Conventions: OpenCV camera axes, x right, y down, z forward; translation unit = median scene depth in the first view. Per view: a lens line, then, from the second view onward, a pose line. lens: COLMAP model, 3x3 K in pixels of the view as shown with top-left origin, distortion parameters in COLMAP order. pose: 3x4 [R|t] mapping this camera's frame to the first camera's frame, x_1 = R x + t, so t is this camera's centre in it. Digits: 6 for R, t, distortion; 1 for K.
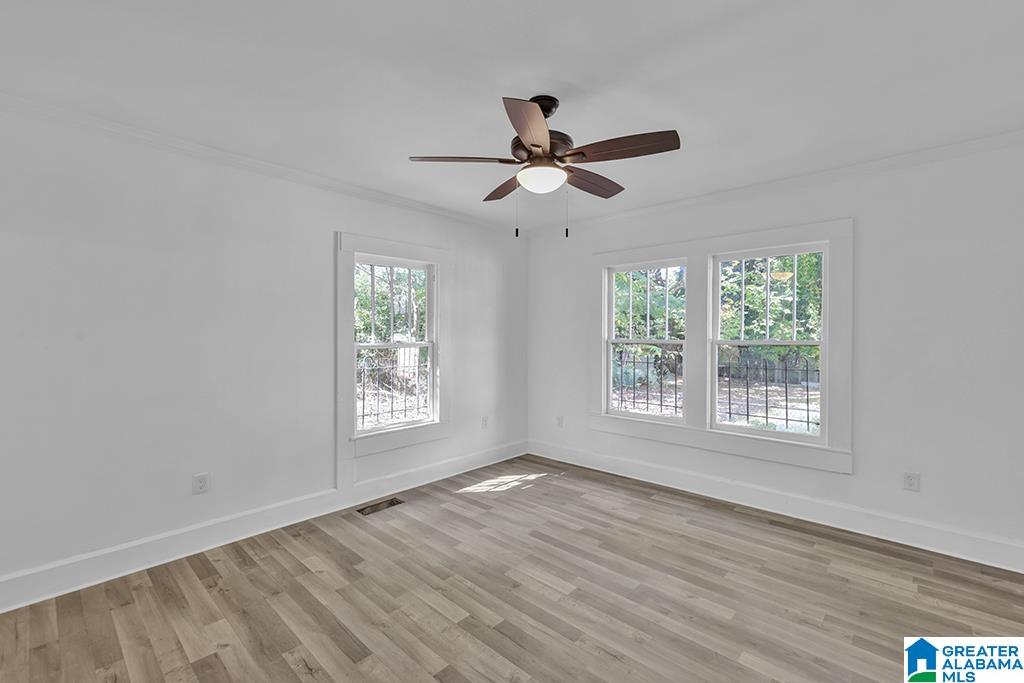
lens RADIAL K [[440.9, 0, 514.4], [0, 440.9, 331.8], [0, 0, 1]] dist [0.015375, -0.000066]
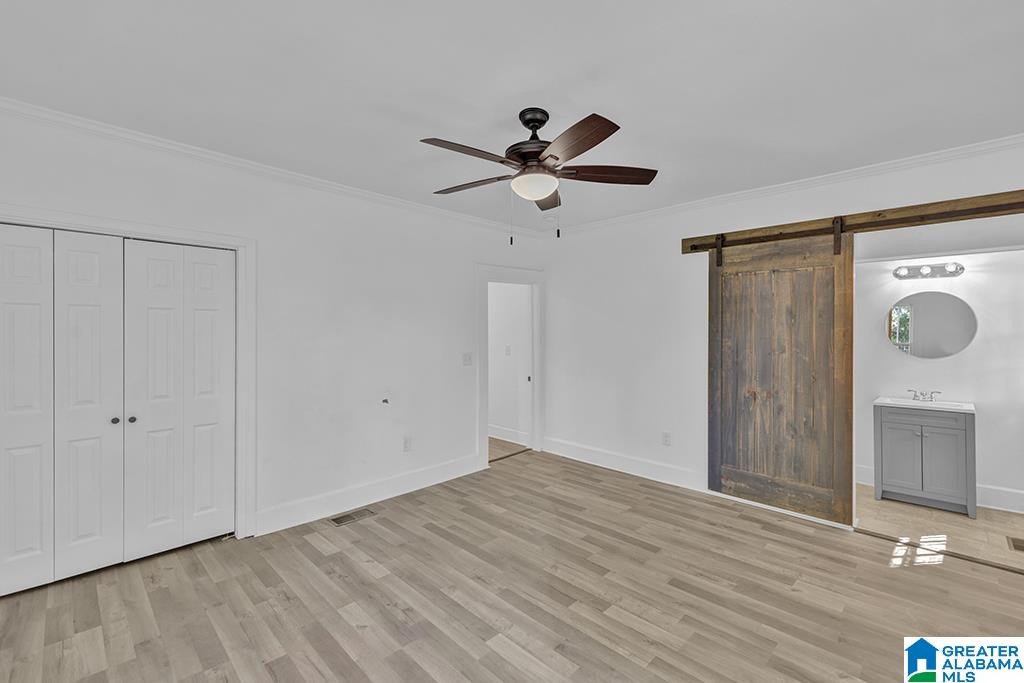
lens RADIAL K [[440.9, 0, 514.4], [0, 440.9, 331.8], [0, 0, 1]] dist [0.015375, -0.000066]
pose [[-0.999333, -0.006605, 0.035905, 0.069131], [-0.006435, 0.999968, 0.004857, -0.003436], [-0.035936, 0.004623, -0.999343, 2.009666]]
